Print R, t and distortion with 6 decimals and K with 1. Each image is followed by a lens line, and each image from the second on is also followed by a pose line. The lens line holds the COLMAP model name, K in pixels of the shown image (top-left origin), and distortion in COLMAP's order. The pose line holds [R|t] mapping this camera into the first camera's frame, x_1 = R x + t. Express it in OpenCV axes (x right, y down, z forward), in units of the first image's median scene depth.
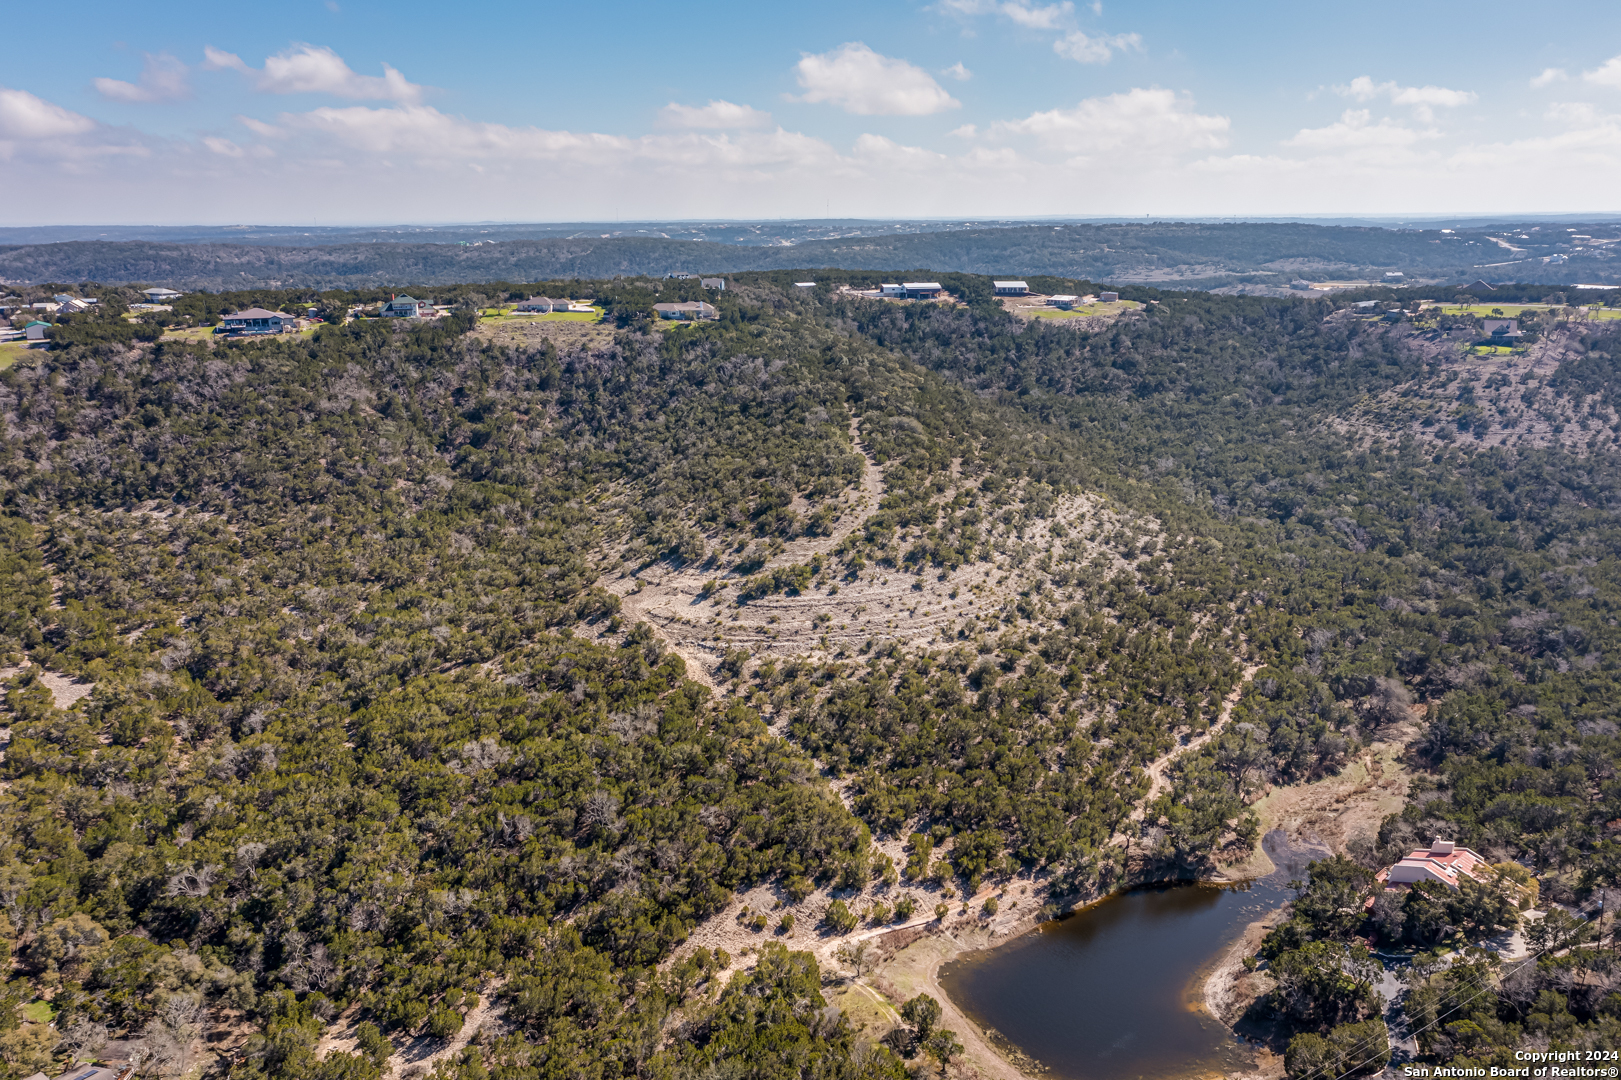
lens RADIAL K [[1279.9, 0, 810.5], [0, 1279.9, 540.0], [0, 0, 1]] dist [-0.015002, 0.070016]
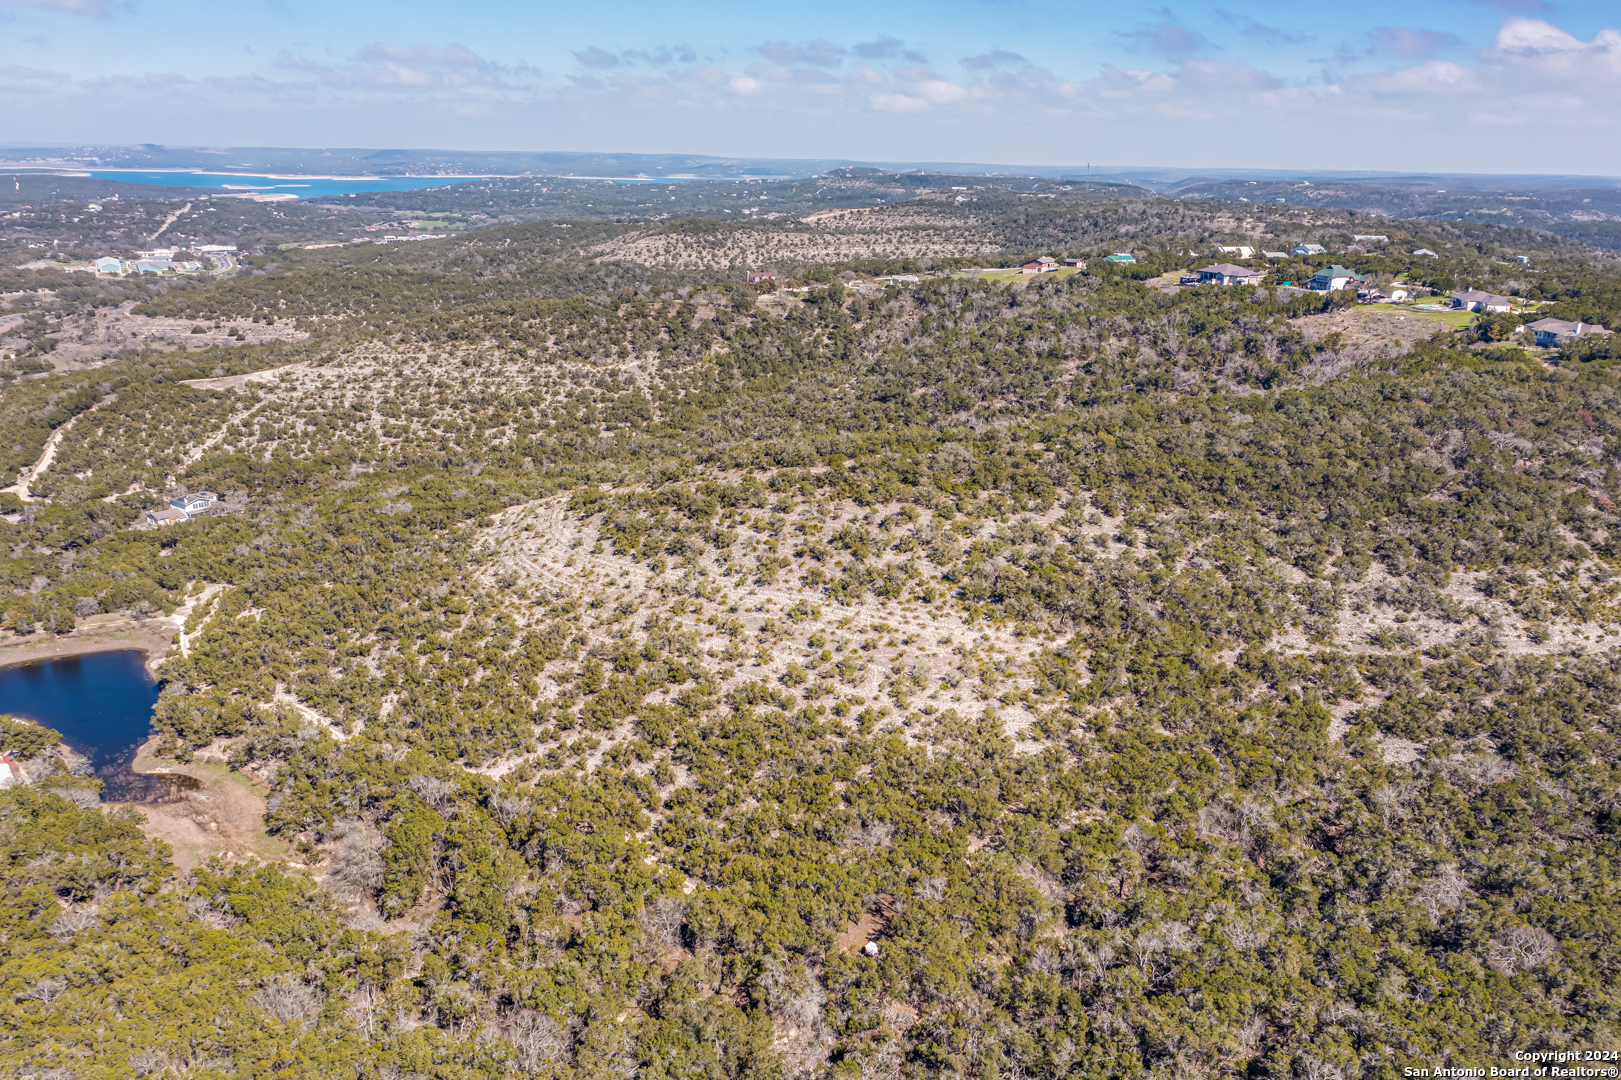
lens RADIAL K [[1281.9, 0, 810.5], [0, 1281.9, 540.0], [0, 0, 1]] dist [-0.020917, 0.067881]
pose [[0.011765, 0.298507, -0.954335, 0.895477], [-0.268878, 0.920194, 0.284514, -0.260125], [0.963102, 0.253253, 0.091088, 0.926208]]
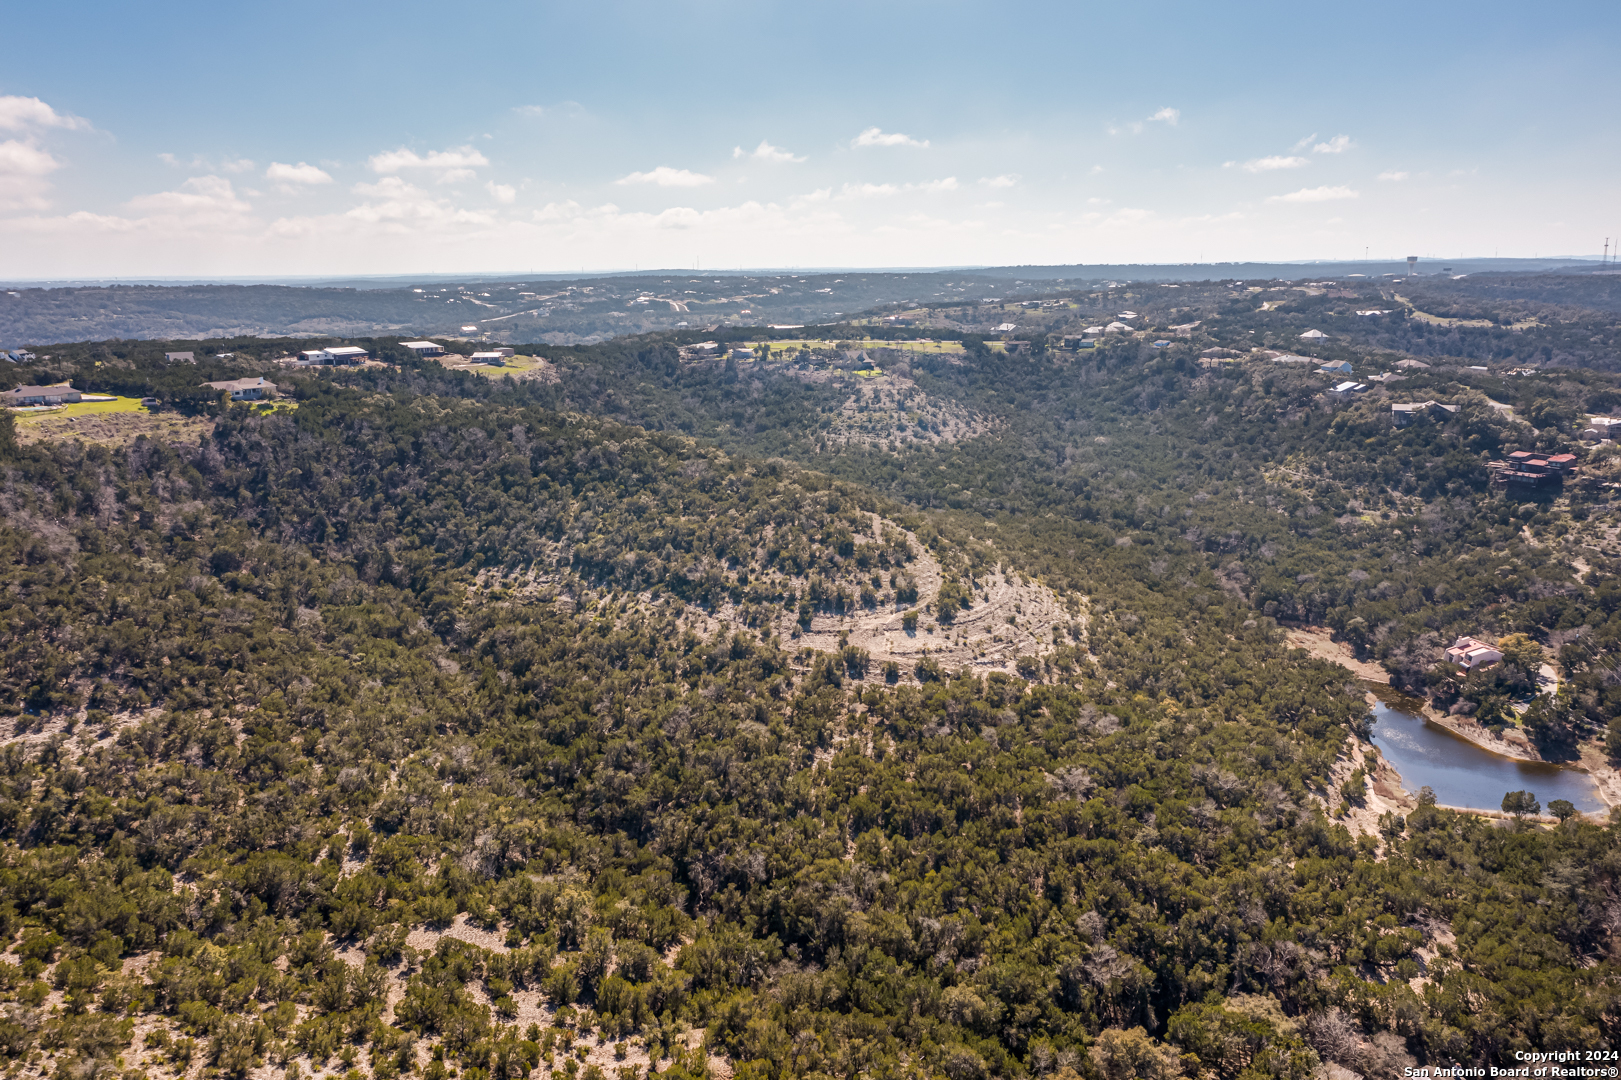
lens RADIAL K [[1261.4, 0, 810.5], [0, 1261.4, 540.0], [0, 0, 1]] dist [0.011971, 0.011269]
pose [[0.659072, -0.162991, 0.734206, -0.745581], [0.195439, 0.979813, 0.042077, -0.072616], [-0.726243, 0.115761, 0.677622, 0.295682]]
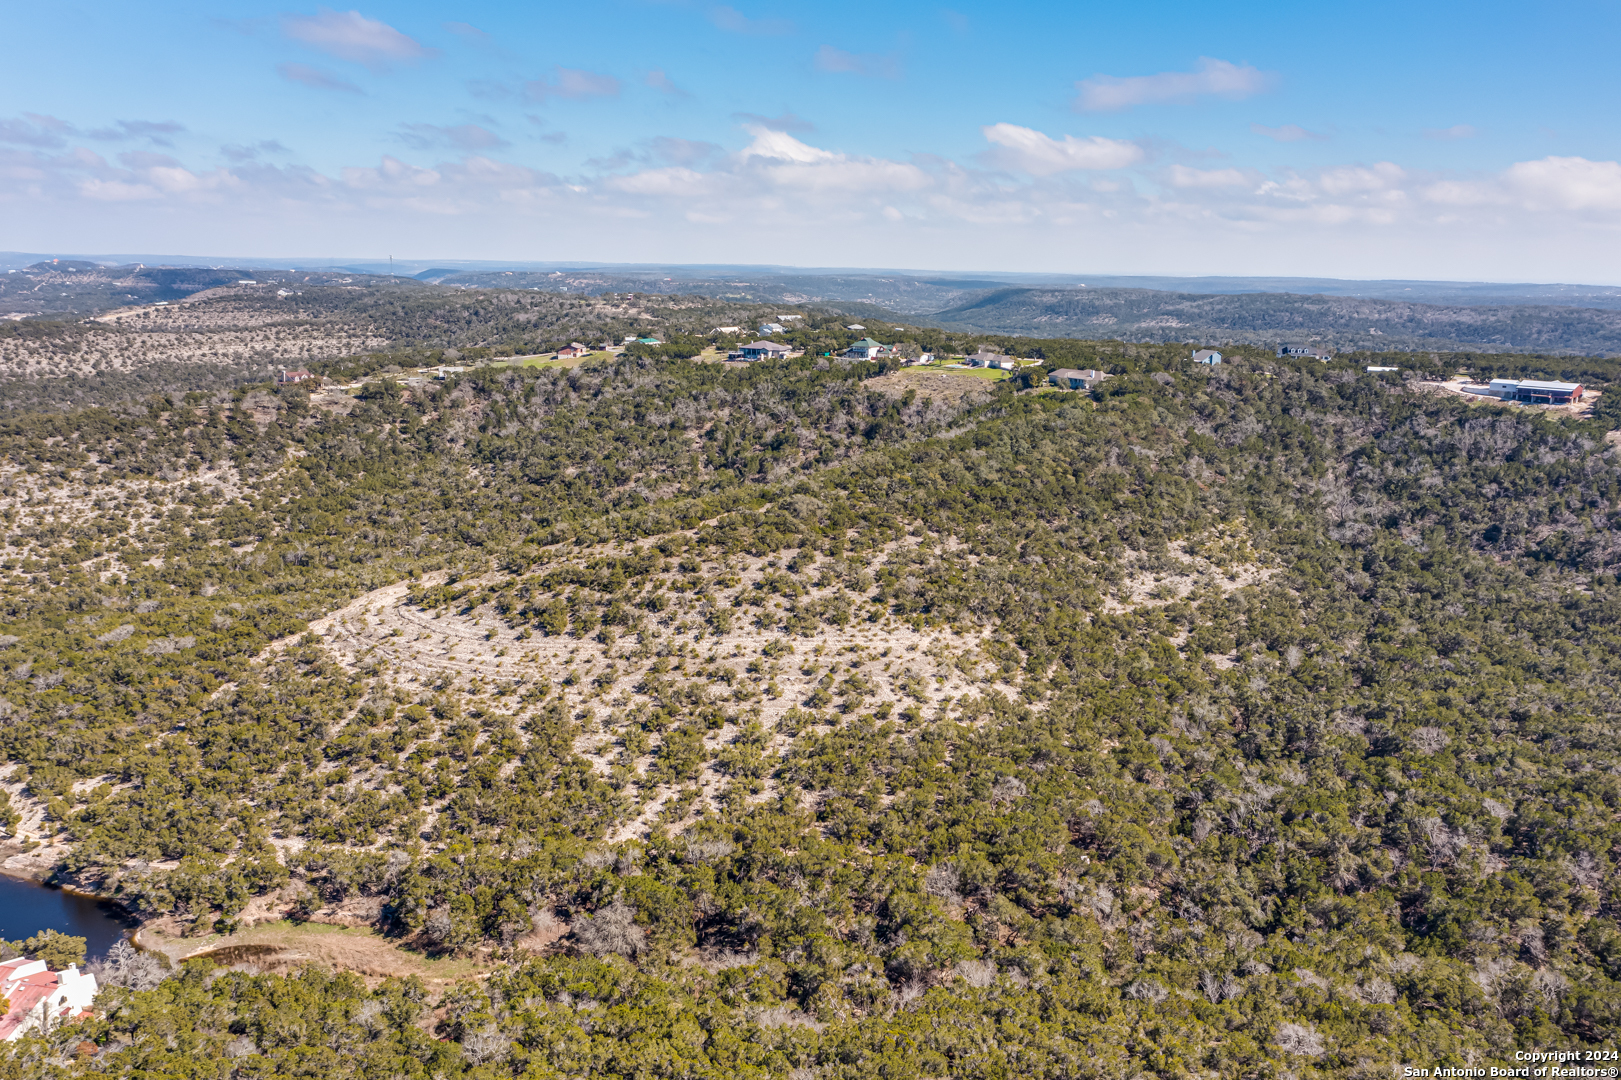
lens RADIAL K [[1269.5, 0, 811.2], [0, 1269.5, 567.7], [0, 0, 1]] dist [0.000604, 0.016494]
pose [[0.559338, 0.213341, -0.801016, 0.868580], [-0.228363, 0.968580, 0.098507, -0.147771], [0.796863, 0.127824, 0.590483, 0.515441]]
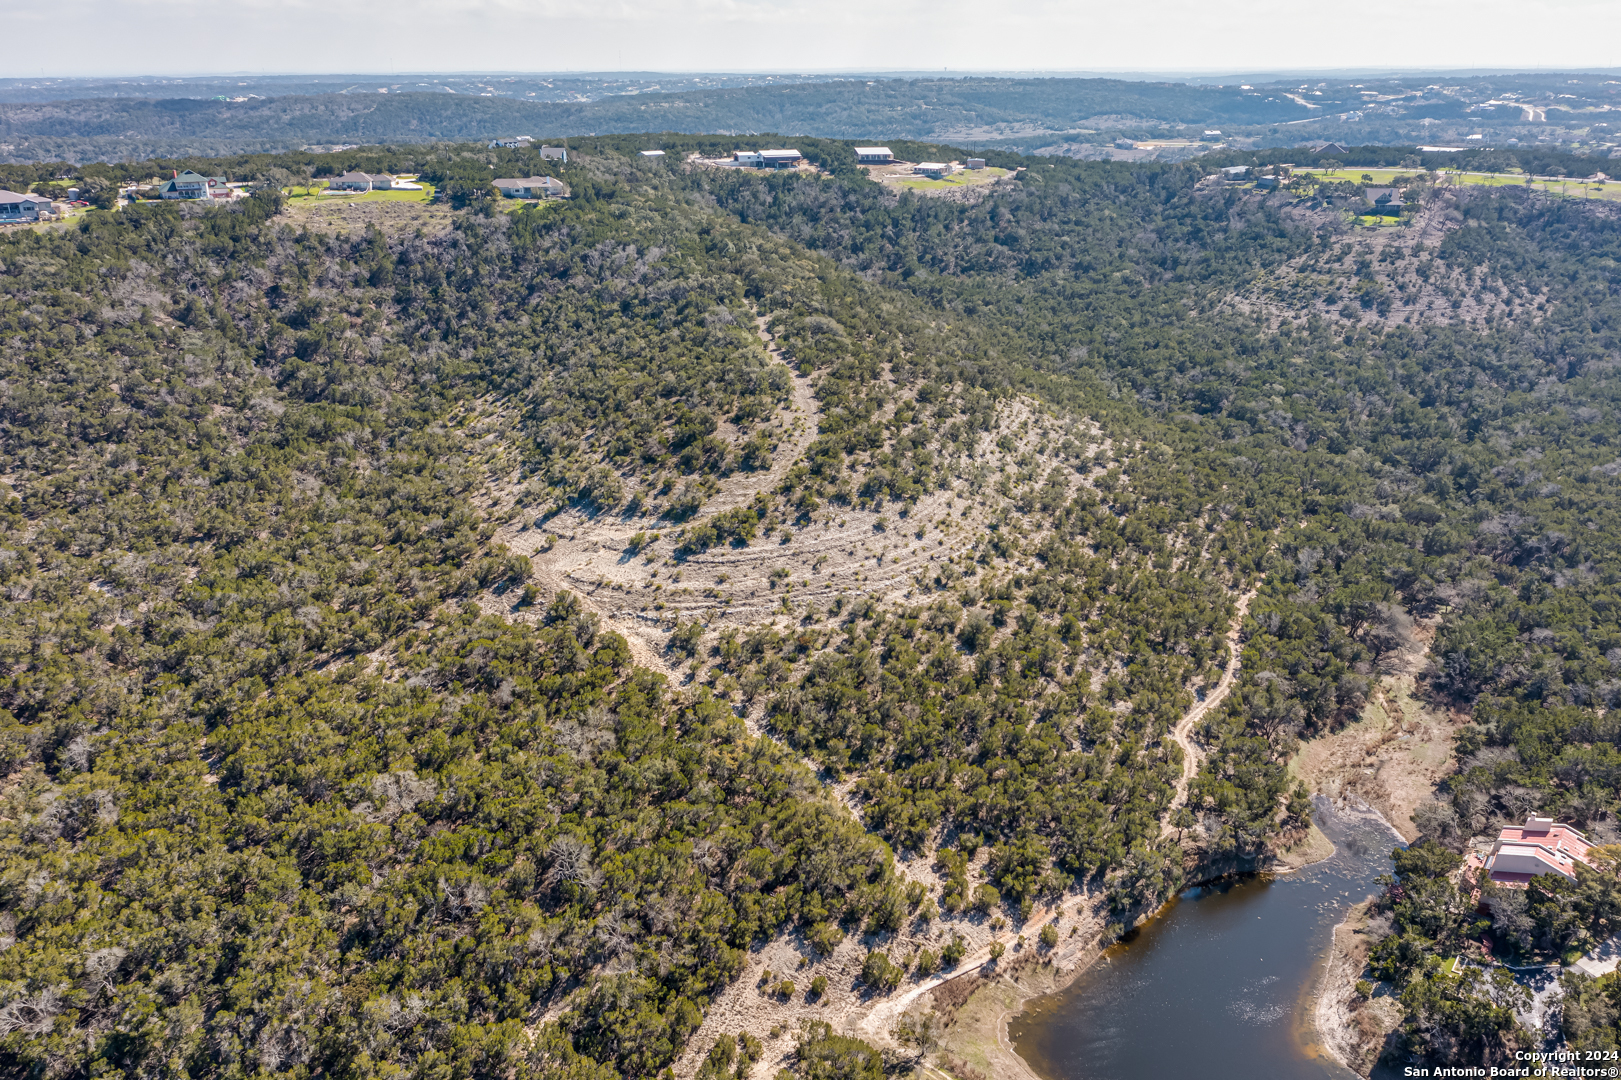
lens RADIAL K [[1275.8, 0, 810.5], [0, 1275.8, 540.0], [0, 0, 1]] dist [-0.009133, 0.043889]
pose [[0.987911, -0.051110, 0.146356, -0.075797], [0.035296, 0.993450, 0.108675, -0.042756], [-0.150952, -0.102196, 0.983244, 0.135717]]
